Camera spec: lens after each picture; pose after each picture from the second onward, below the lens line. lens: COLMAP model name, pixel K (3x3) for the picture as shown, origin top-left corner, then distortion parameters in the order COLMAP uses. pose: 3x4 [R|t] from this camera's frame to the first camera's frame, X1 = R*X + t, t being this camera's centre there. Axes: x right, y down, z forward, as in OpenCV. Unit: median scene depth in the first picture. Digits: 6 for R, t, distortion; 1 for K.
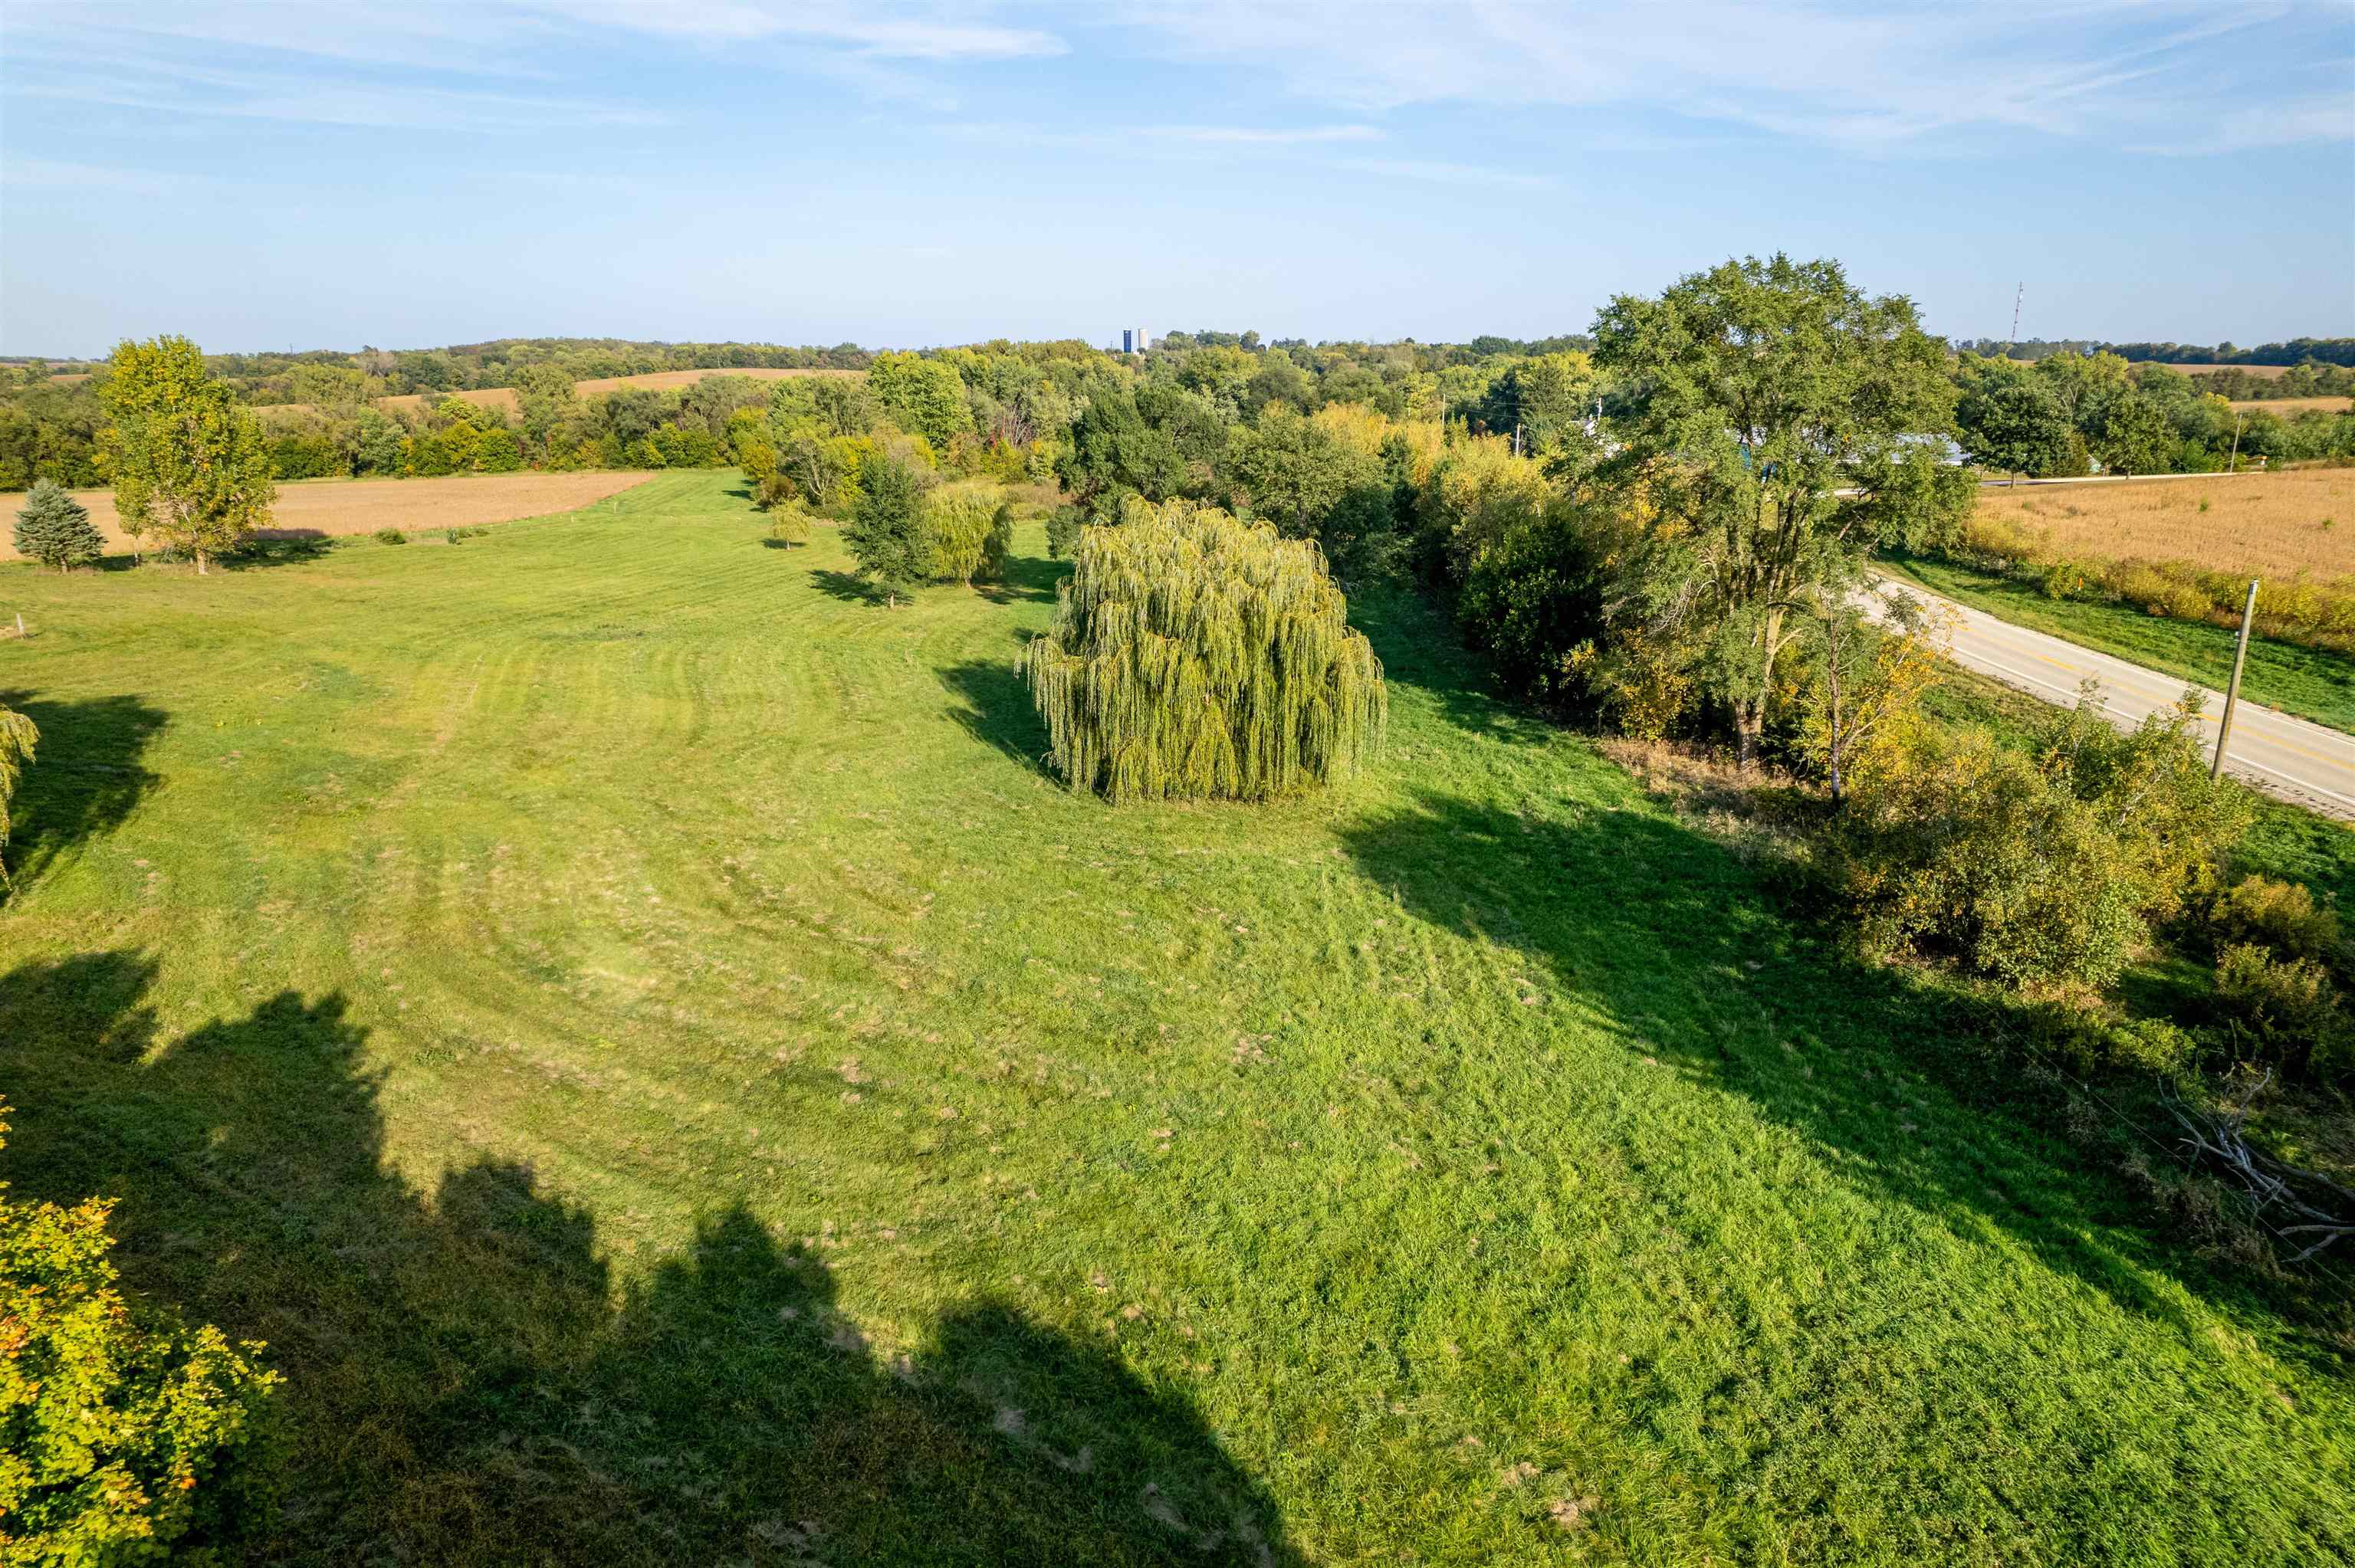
lens RADIAL K [[1507.0, 0, 1190.6], [0, 1507.0, 810.2], [0, 0, 1]] dist [-0.083354, 0.074469]
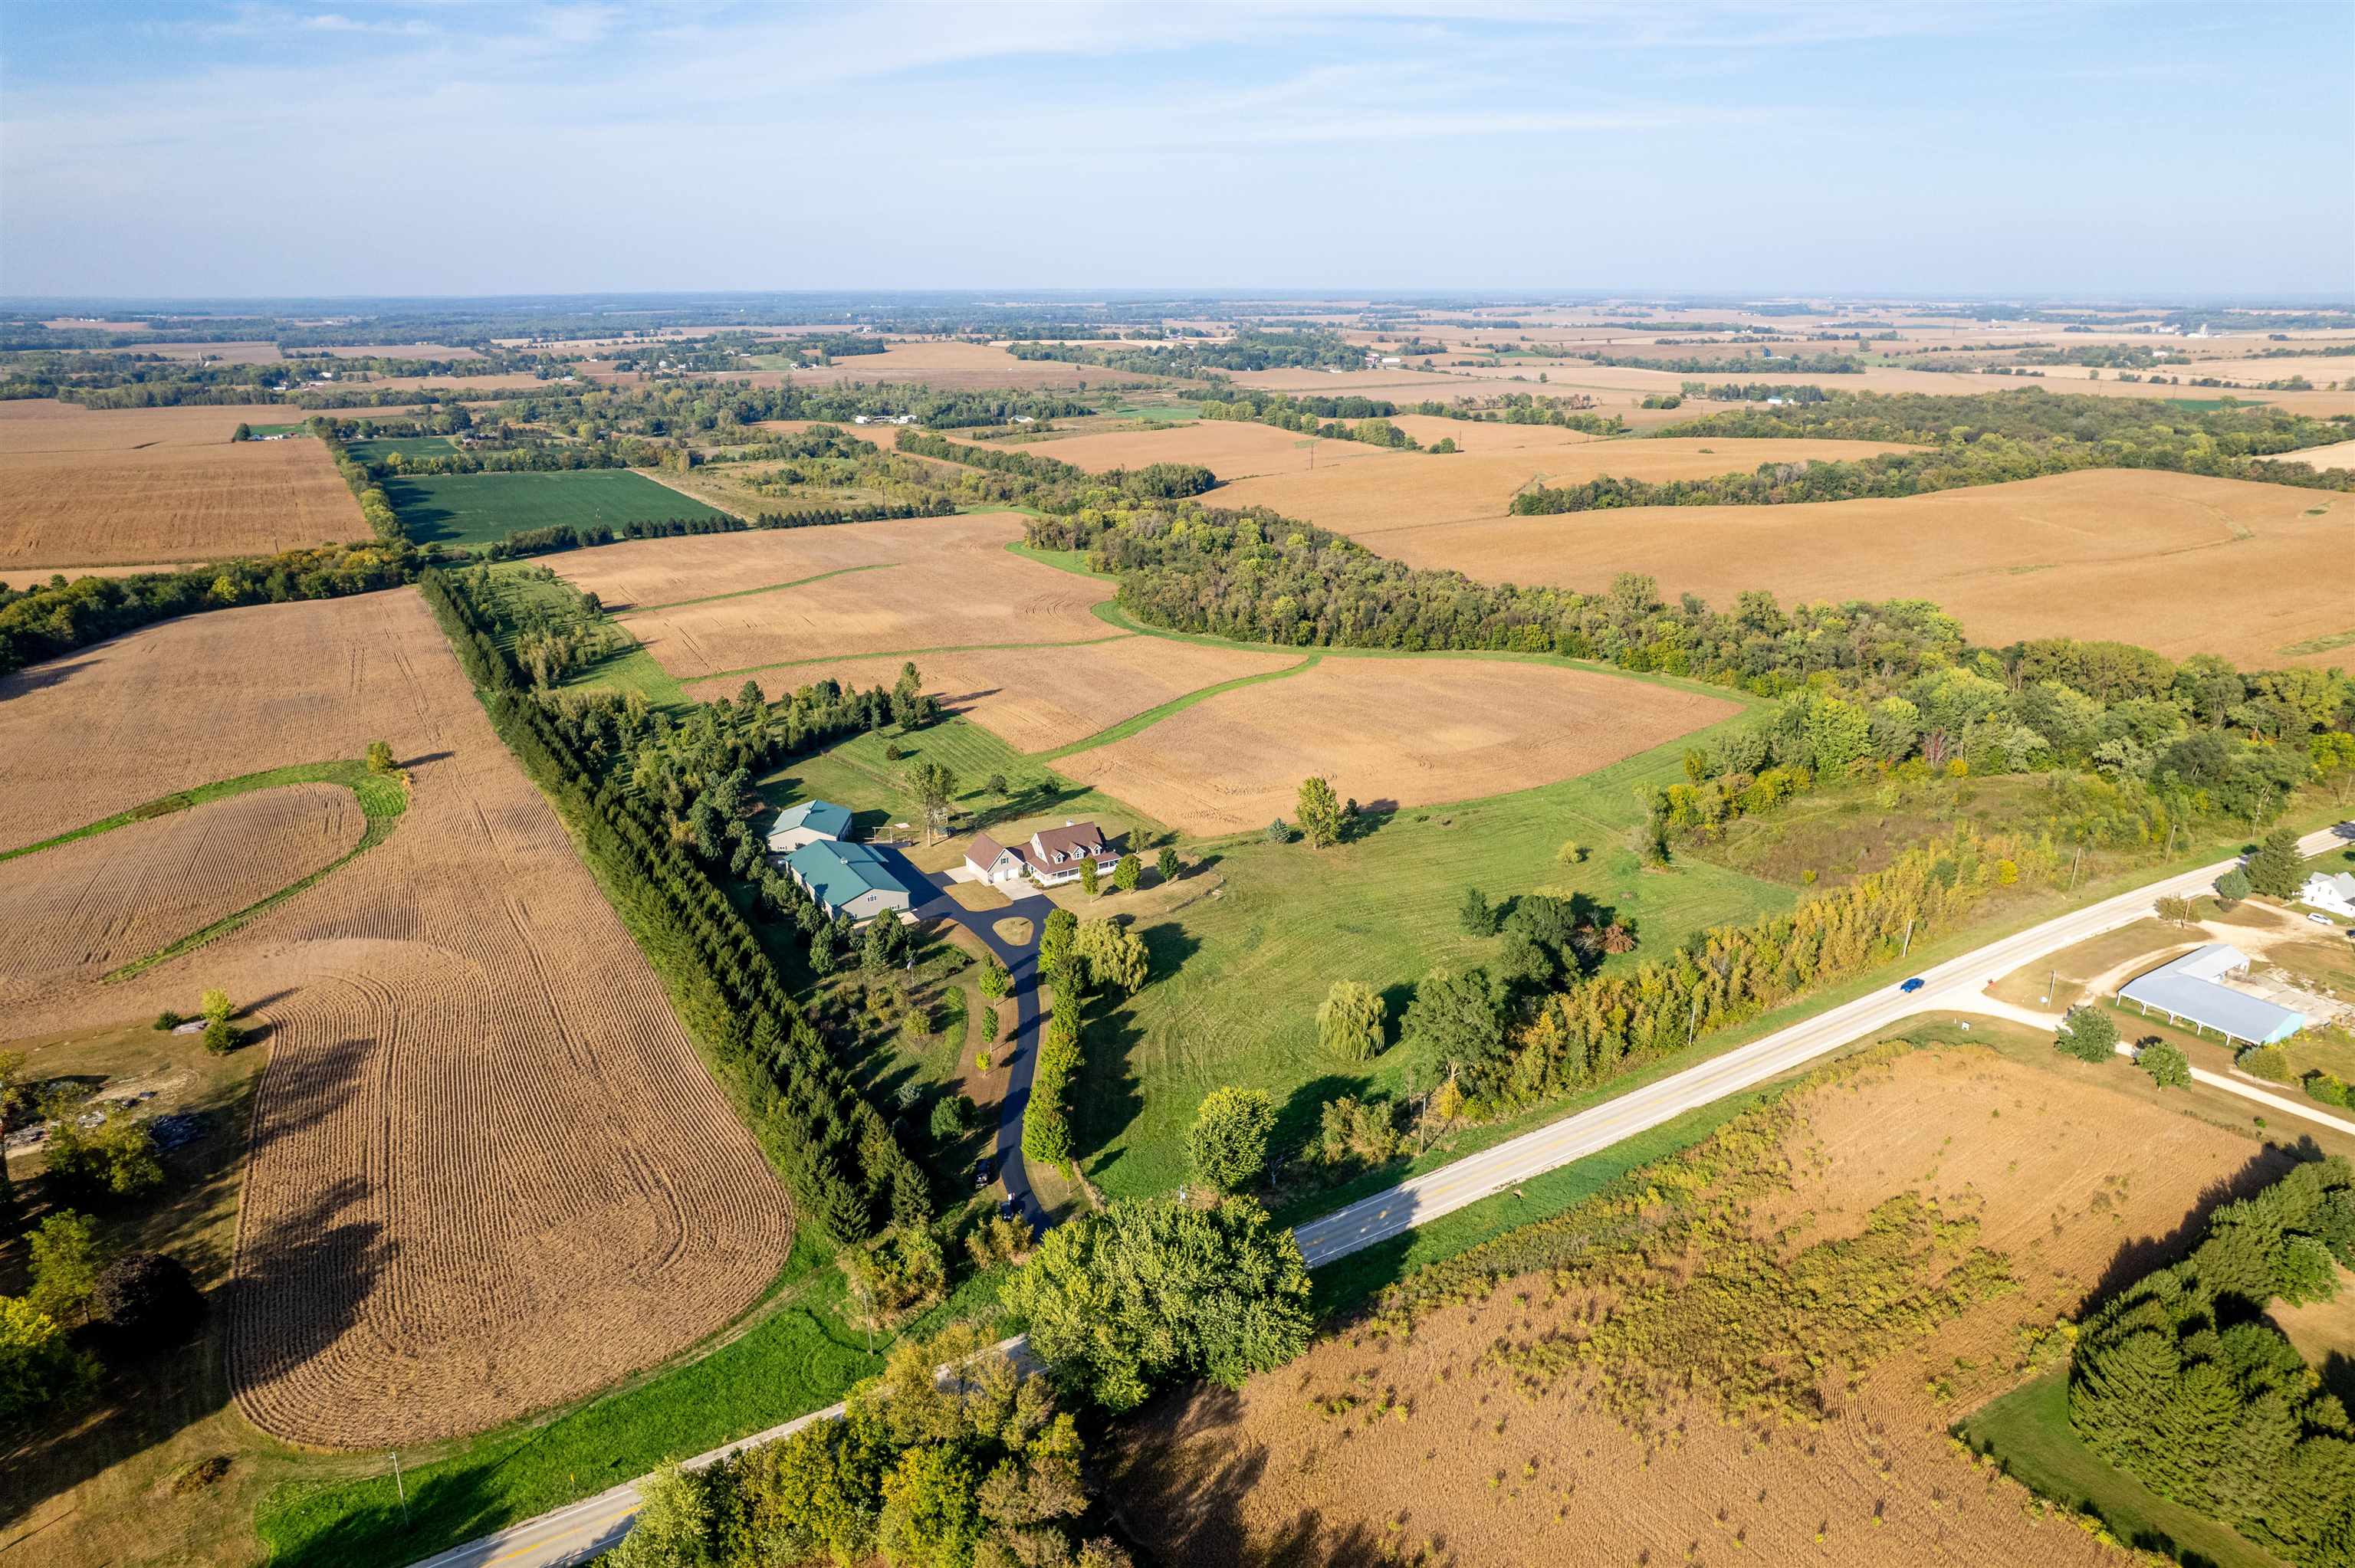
lens RADIAL K [[1504.8, 0, 1188.9], [0, 1504.8, 801.8], [0, 0, 1]] dist [-0.069770, 0.064500]
pose [[0.559500, 0.271350, -0.783153, 1.572581], [-0.240347, 0.957407, 0.160018, -0.682574], [0.793217, 0.098698, 0.600888, -1.067011]]
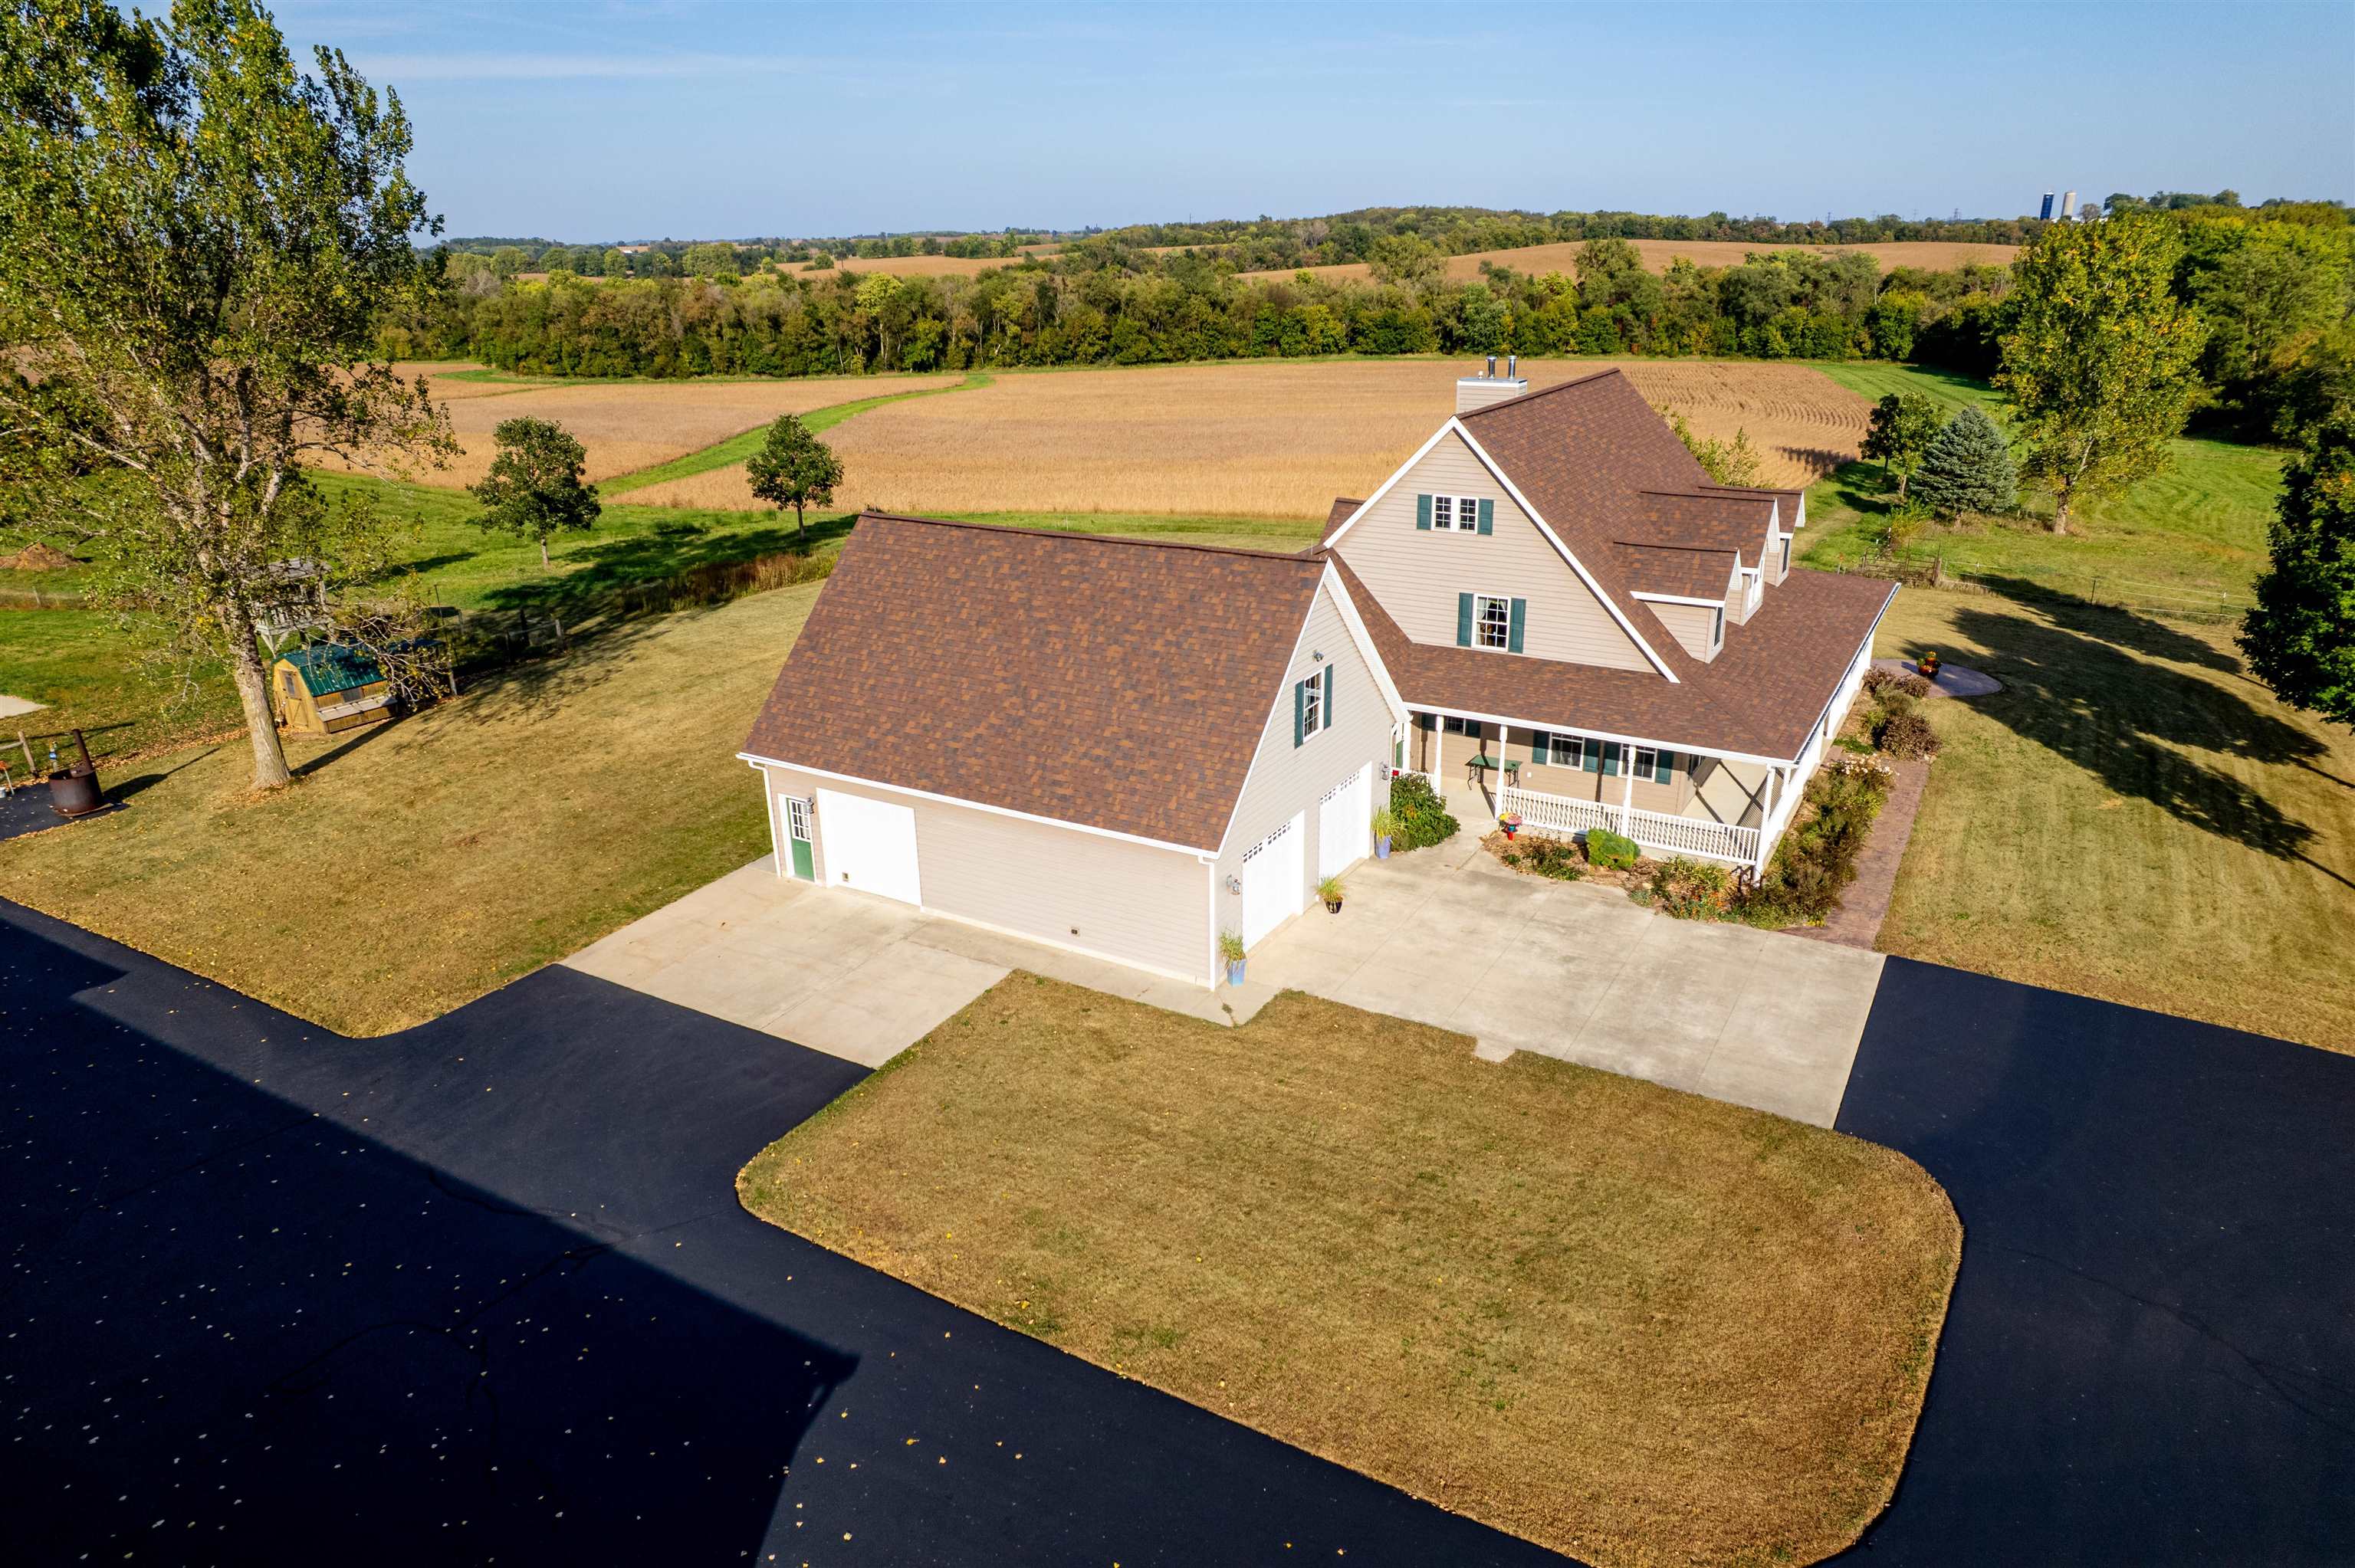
lens RADIAL K [[1504.8, 0, 1188.9], [0, 1504.8, 801.8], [0, 0, 1]] dist [-0.069770, 0.064500]
pose [[0.886372, 0.153070, -0.436937, -0.711704], [-0.120319, 0.987495, 0.101865, -0.047195], [0.447065, -0.037718, 0.893706, 0.124000]]
